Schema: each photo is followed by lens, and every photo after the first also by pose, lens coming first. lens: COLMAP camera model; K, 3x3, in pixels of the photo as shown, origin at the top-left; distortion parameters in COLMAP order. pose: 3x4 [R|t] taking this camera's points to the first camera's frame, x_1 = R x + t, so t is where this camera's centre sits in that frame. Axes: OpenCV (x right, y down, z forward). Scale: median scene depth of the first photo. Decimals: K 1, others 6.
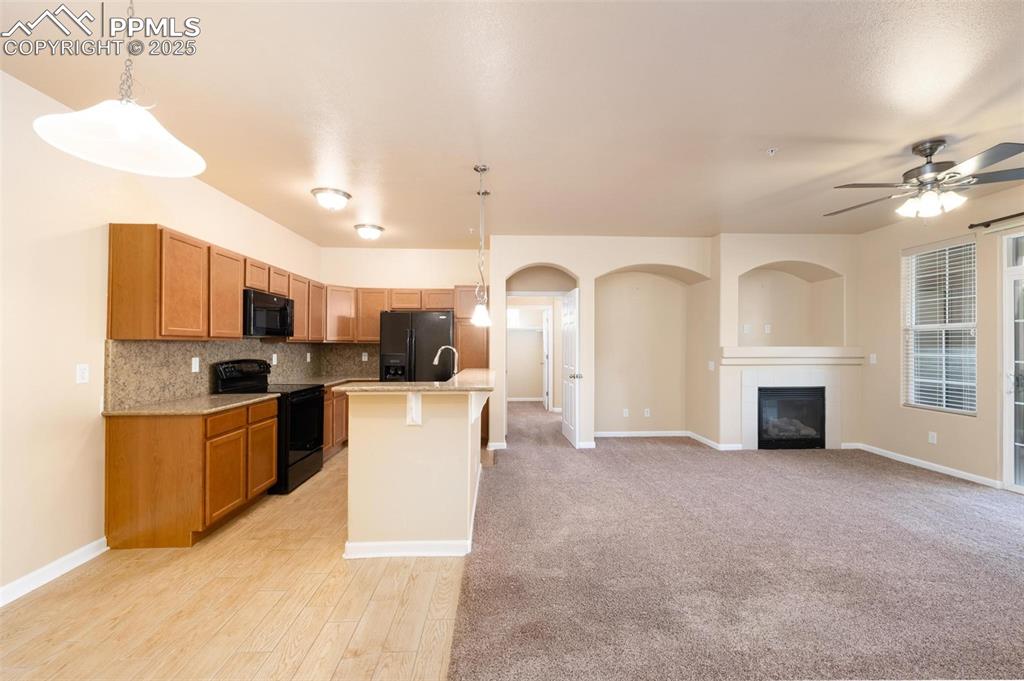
lens RADIAL K [[400.4, 0, 510.3], [0, 400.4, 343.4], [0, 0, 1]] dist [-0.001512, -0.000520]
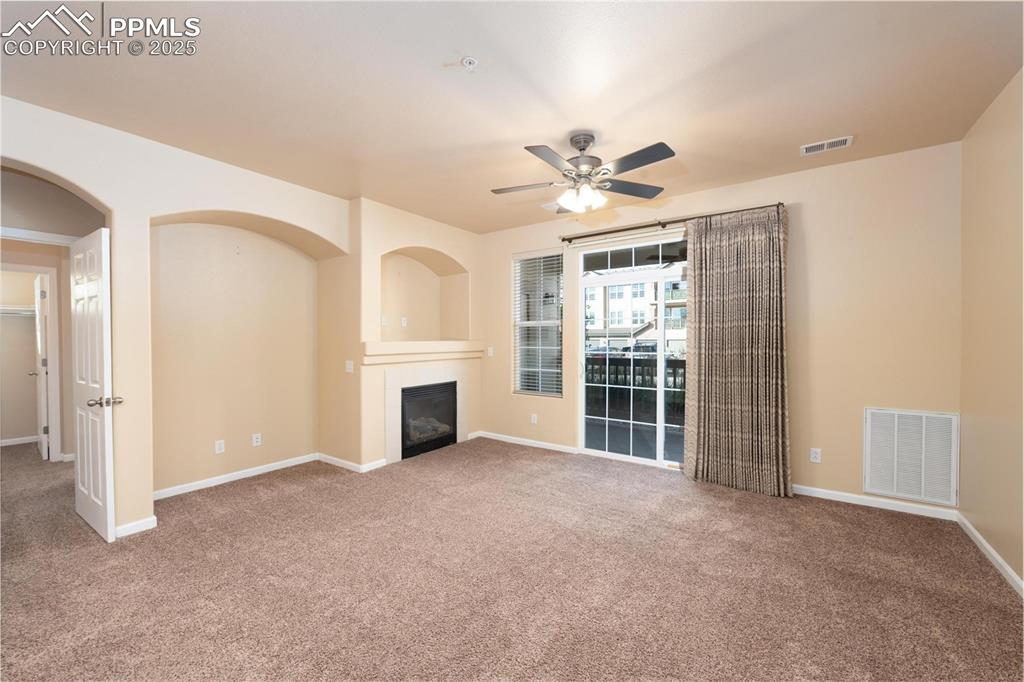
lens RADIAL K [[400.4, 0, 510.3], [0, 400.4, 343.9], [0, 0, 1]] dist [-0.001512, -0.000520]
pose [[0.605556, -0.012479, 0.795705, 0.085806], [-0.000080, 0.999876, 0.015741, -0.000020], [-0.795803, -0.009595, 0.605480, 0.334006]]
